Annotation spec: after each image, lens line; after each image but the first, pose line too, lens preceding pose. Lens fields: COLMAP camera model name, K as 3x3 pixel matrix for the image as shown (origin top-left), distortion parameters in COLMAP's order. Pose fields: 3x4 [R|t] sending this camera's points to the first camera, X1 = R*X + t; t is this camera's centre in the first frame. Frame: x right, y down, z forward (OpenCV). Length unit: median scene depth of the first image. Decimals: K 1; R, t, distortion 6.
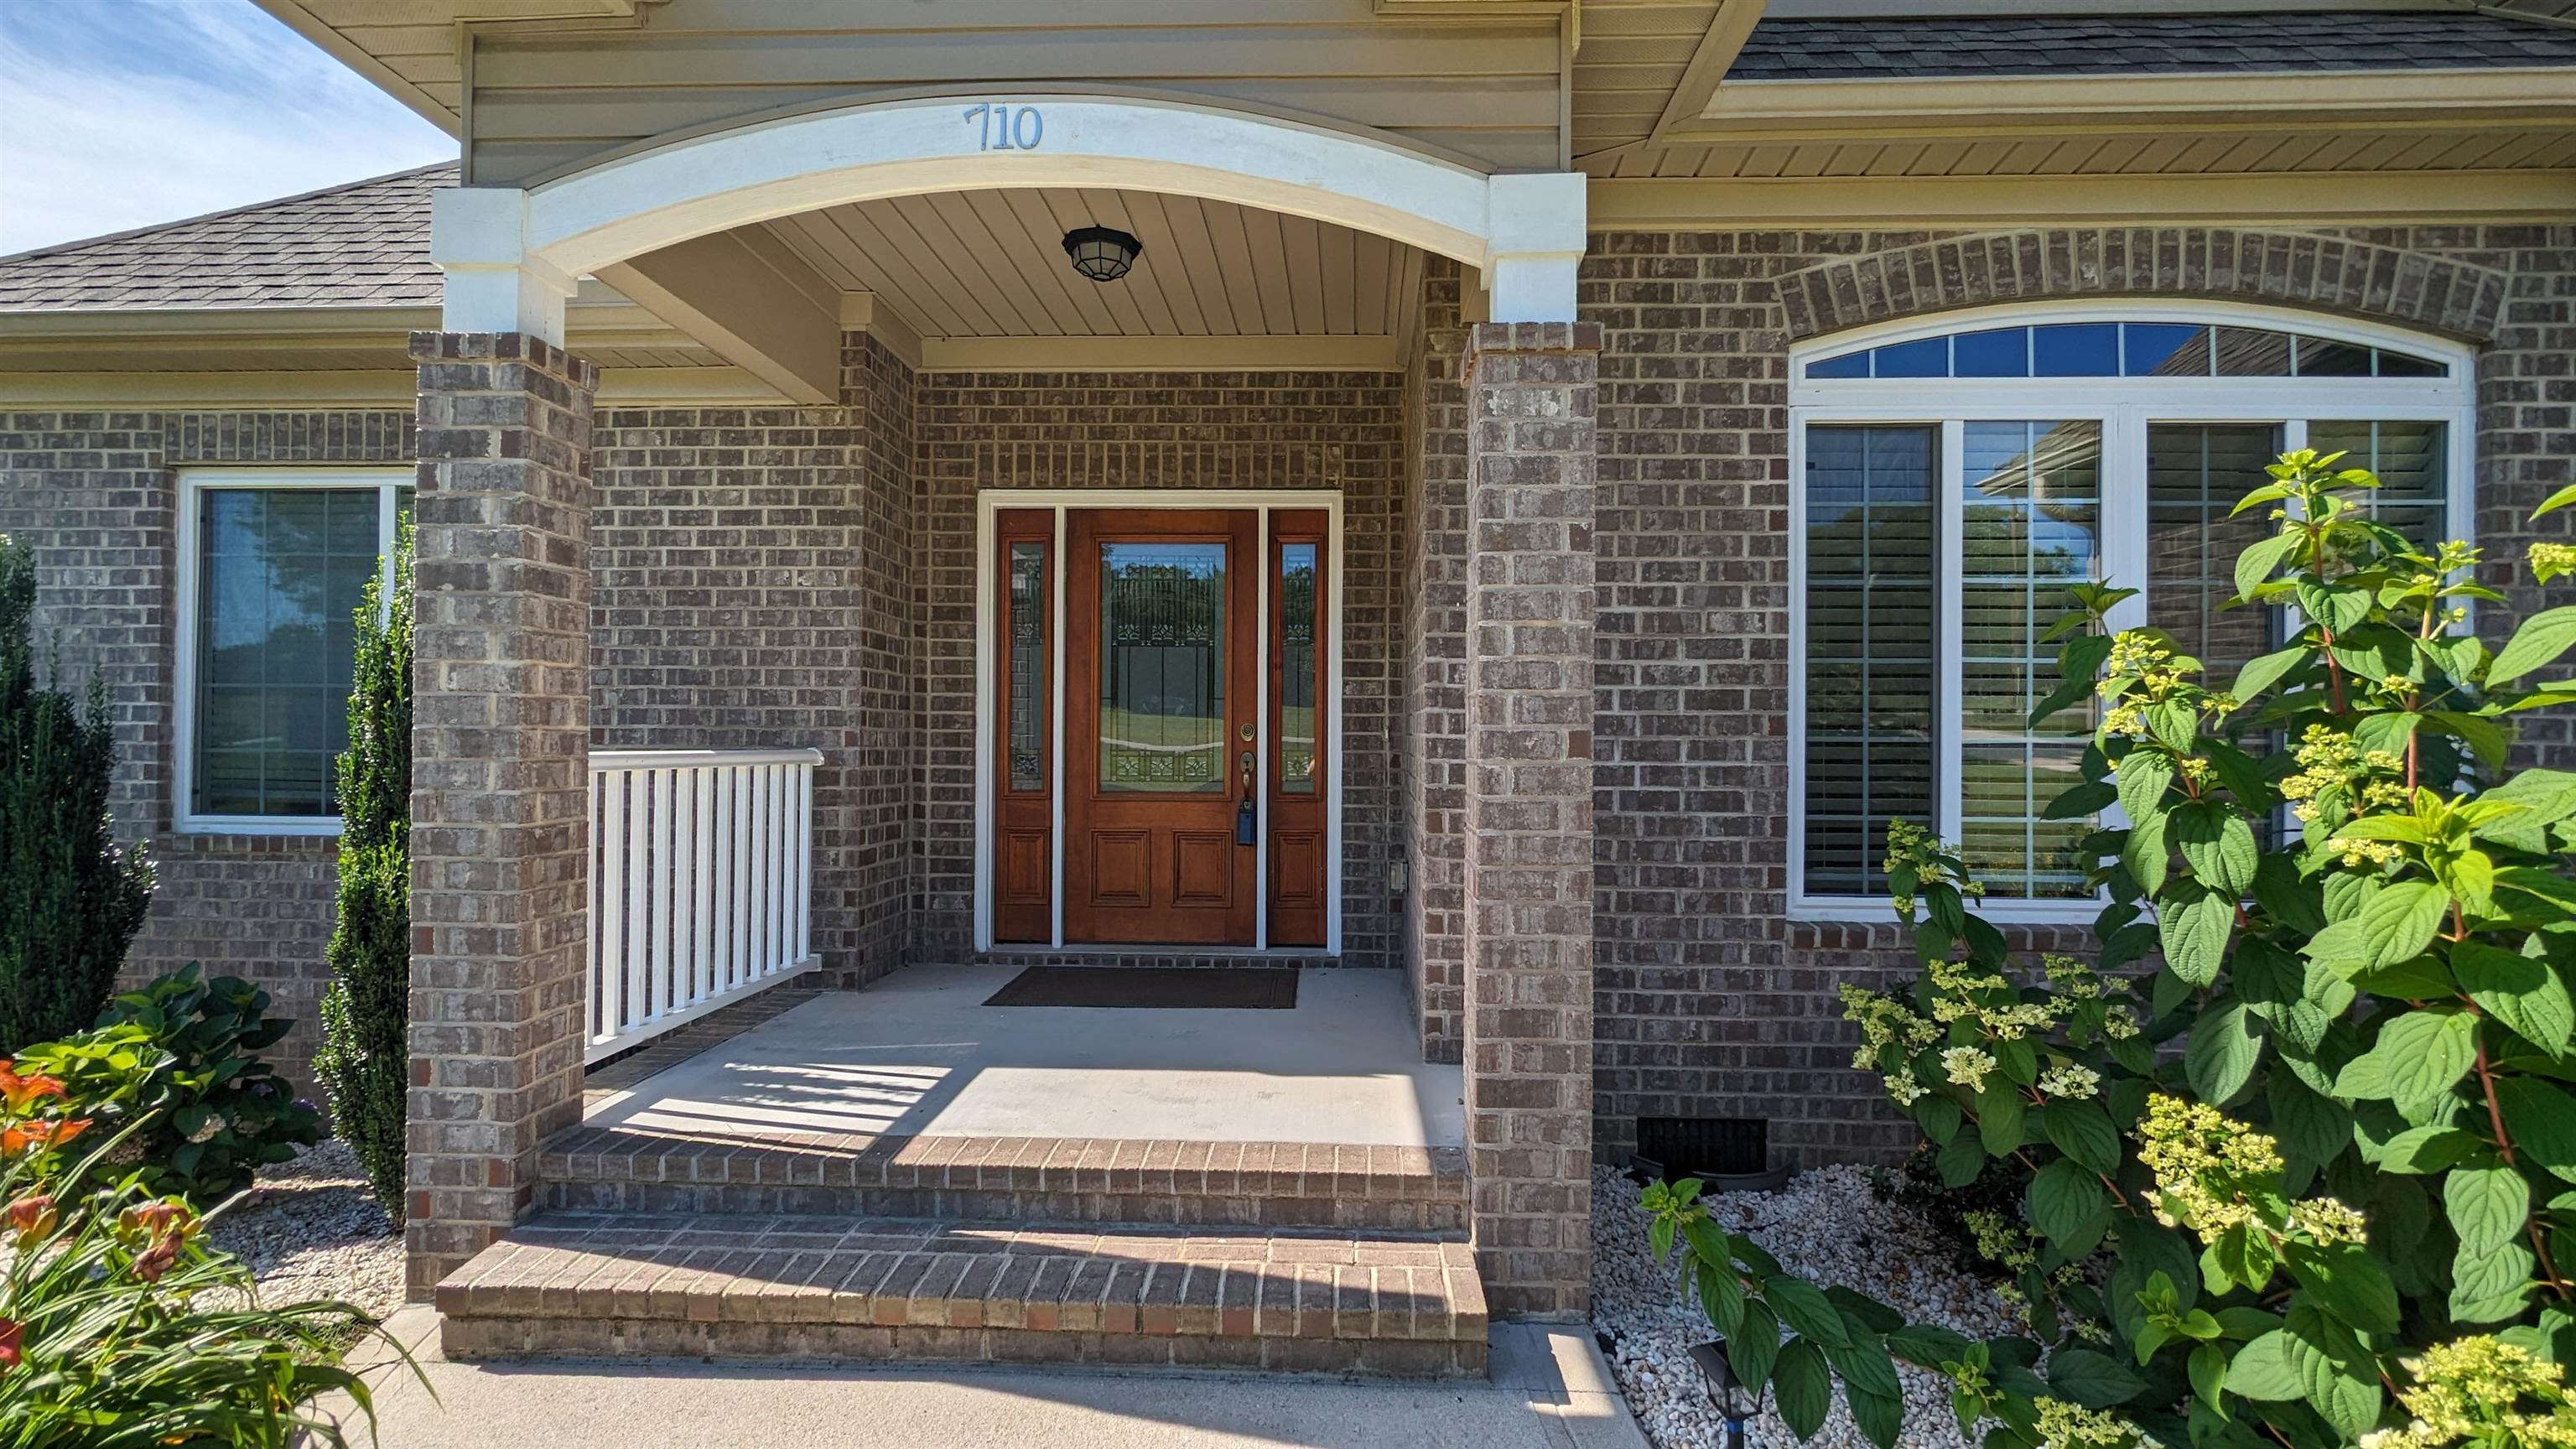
lens RADIAL K [[1215.8, 0, 1287.4], [0, 1215.8, 730.1], [0, 0, 1]] dist [0.000617, -0.000307]
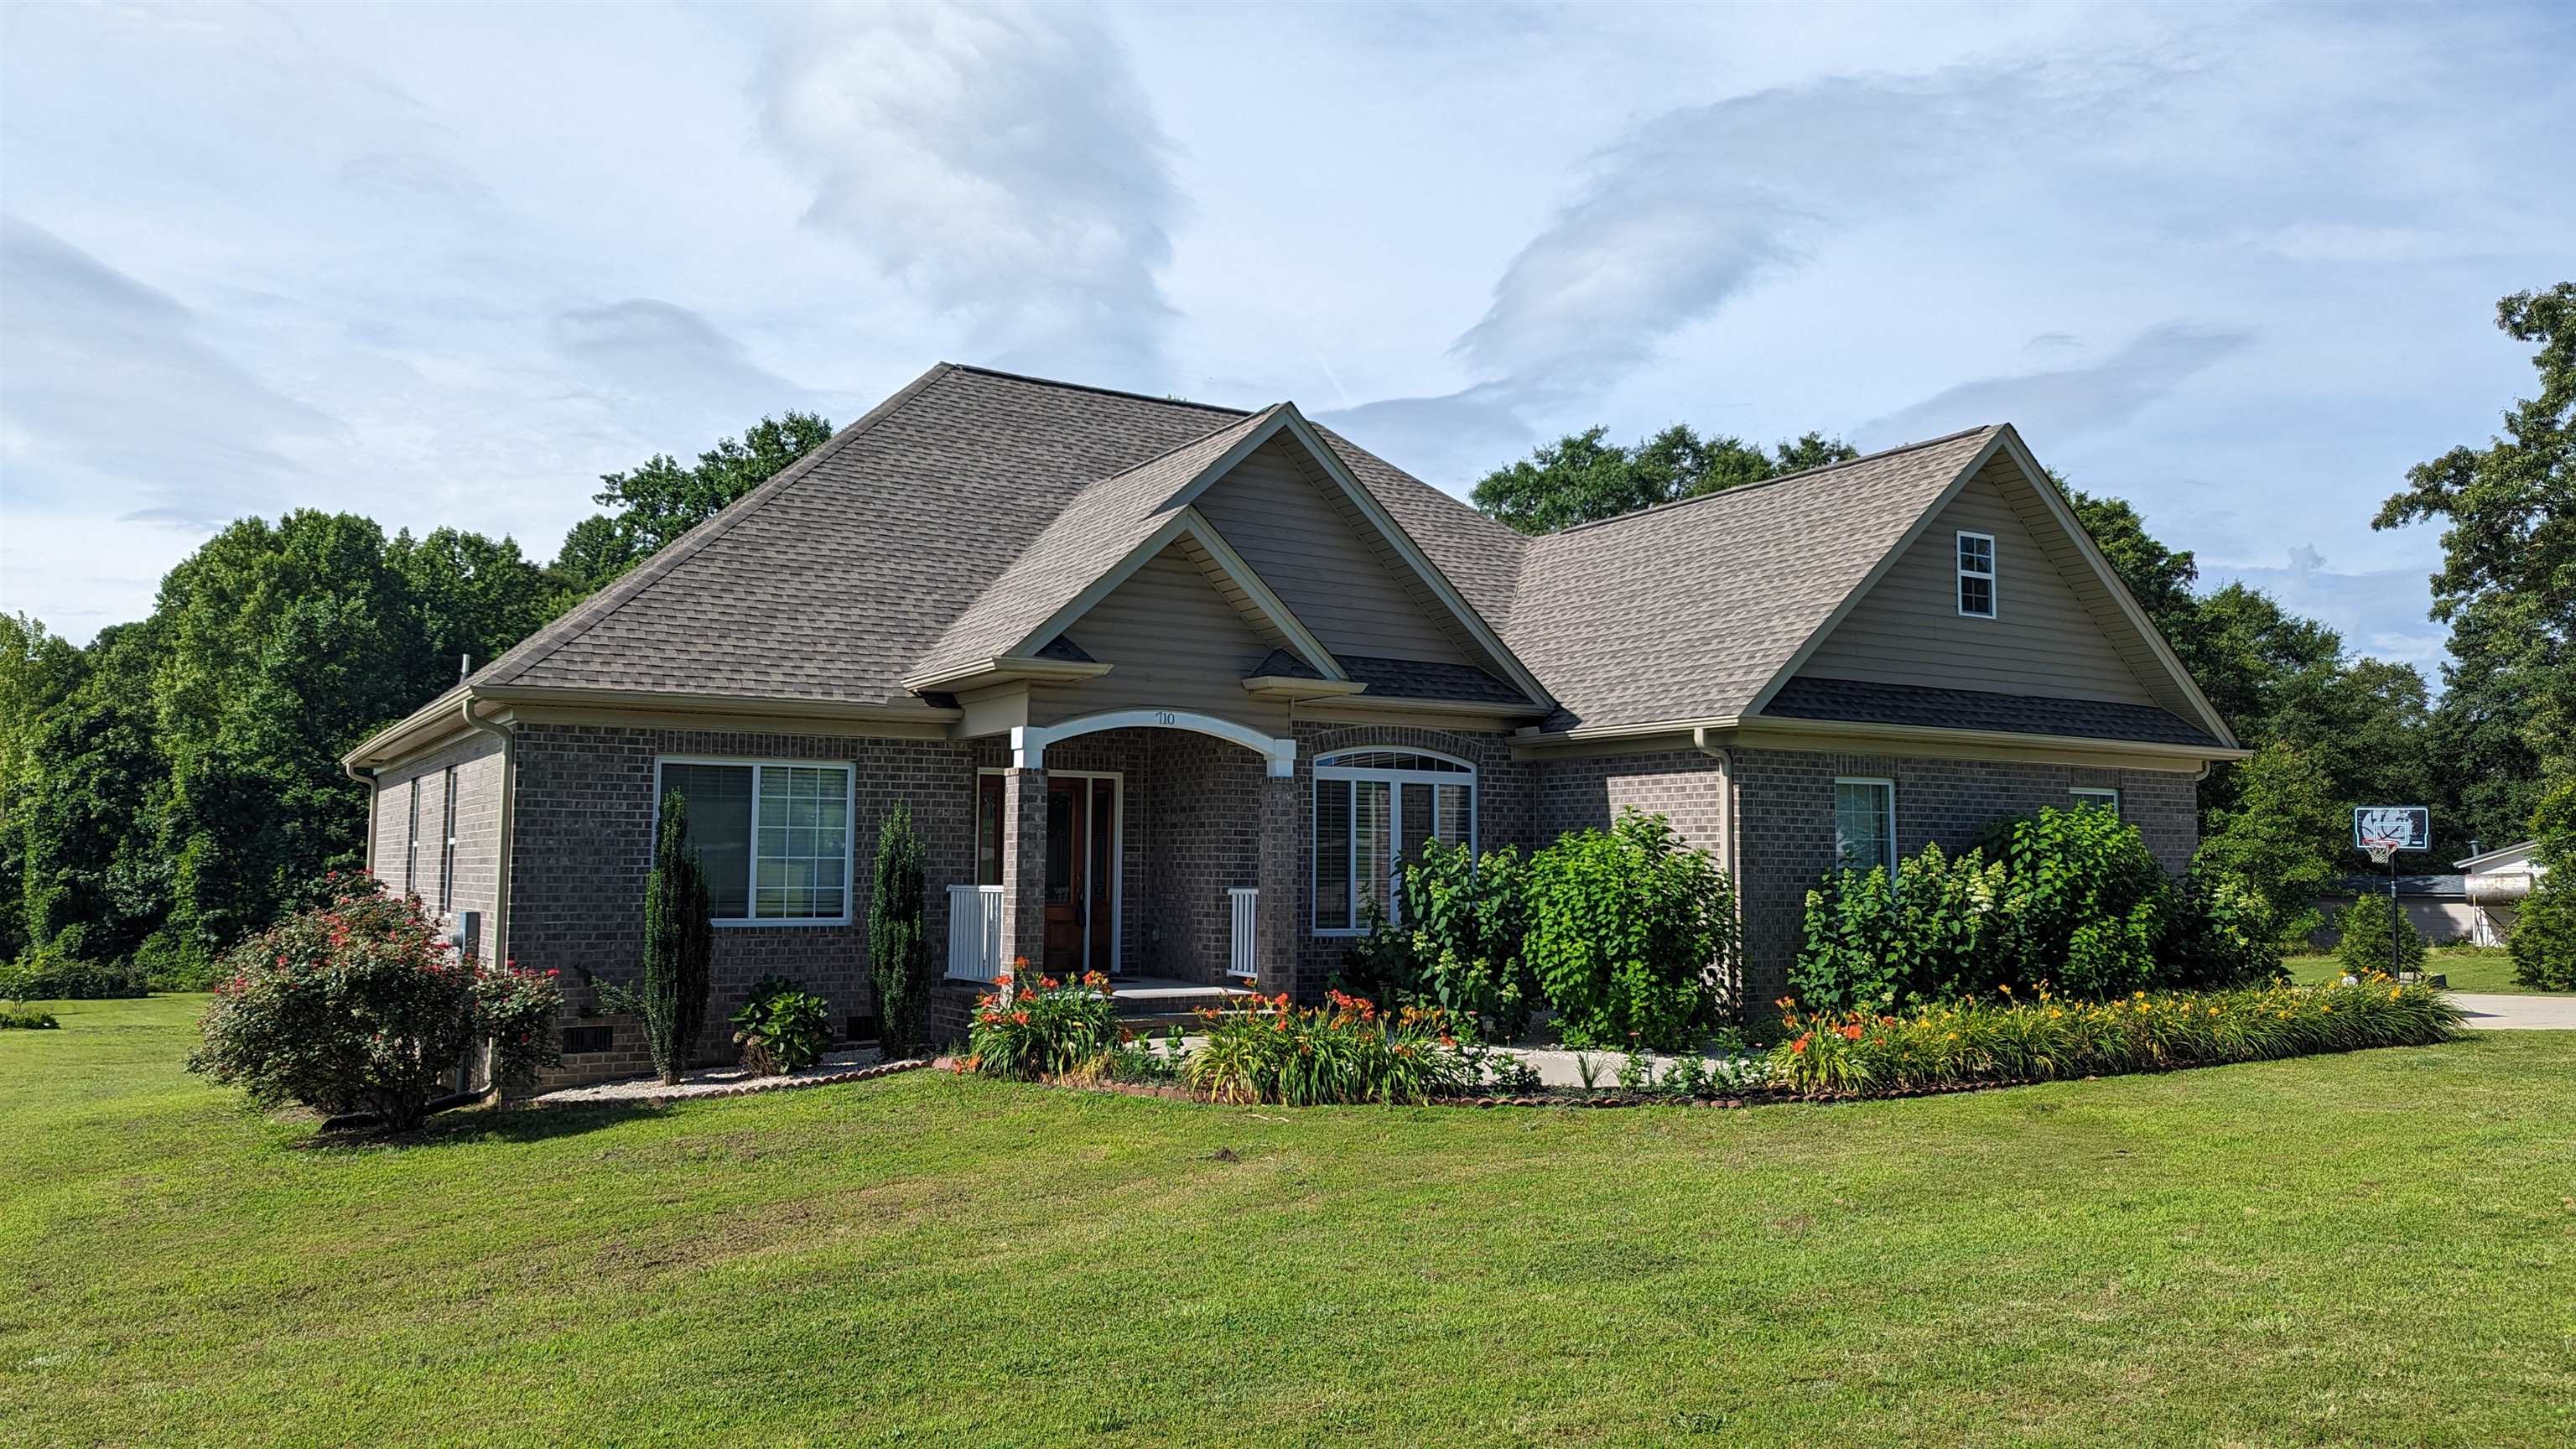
lens RADIAL K [[1826.5, 0, 1288.8], [0, 1826.5, 719.9], [0, 0, 1]] dist [0.032248, -0.002696]
pose [[0.830066, 0.043047, 0.556002, -2.329835], [-0.003301, 0.997378, -0.072291, -0.062418], [-0.557656, 0.058170, 0.828032, -2.969718]]
